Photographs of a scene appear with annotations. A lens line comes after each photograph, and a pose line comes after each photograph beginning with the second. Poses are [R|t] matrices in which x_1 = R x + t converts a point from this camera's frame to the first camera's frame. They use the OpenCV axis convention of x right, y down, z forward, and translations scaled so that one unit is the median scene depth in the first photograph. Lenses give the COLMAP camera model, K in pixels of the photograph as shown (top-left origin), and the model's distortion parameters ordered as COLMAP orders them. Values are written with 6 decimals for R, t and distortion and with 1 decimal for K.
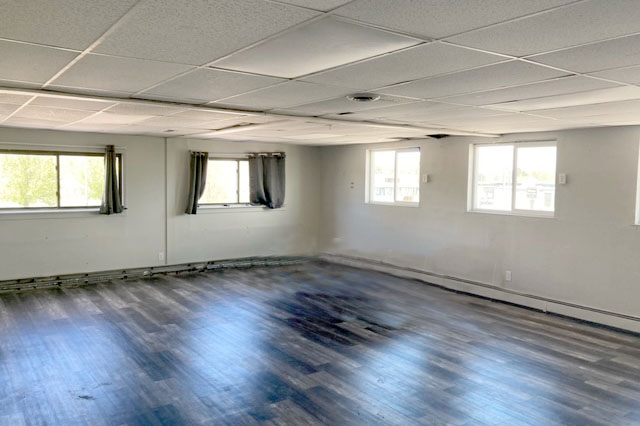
lens RADIAL K [[525.6, 0, 321.7], [0, 525.6, 218.3], [0, 0, 1]] dist [0.021862, -0.012848]
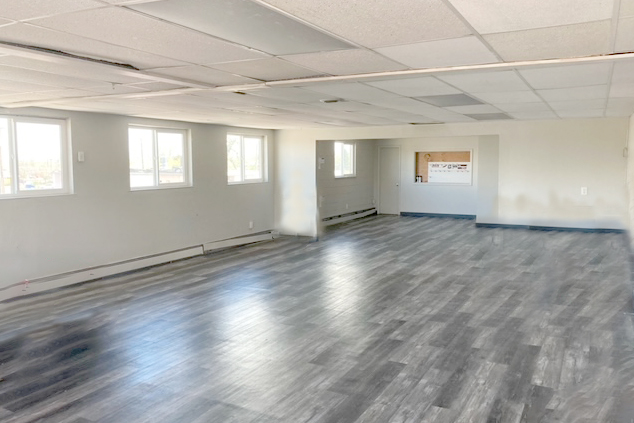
lens RADIAL K [[520.6, 0, 321.6], [0, 520.6, 215.1], [0, 0, 1]] dist [0.021862, -0.012848]
pose [[-0.444801, -0.114337, 0.888301, -0.898105], [0.062411, 0.985450, 0.158093, -0.117816], [-0.893452, 0.125760, -0.431193, 1.252351]]
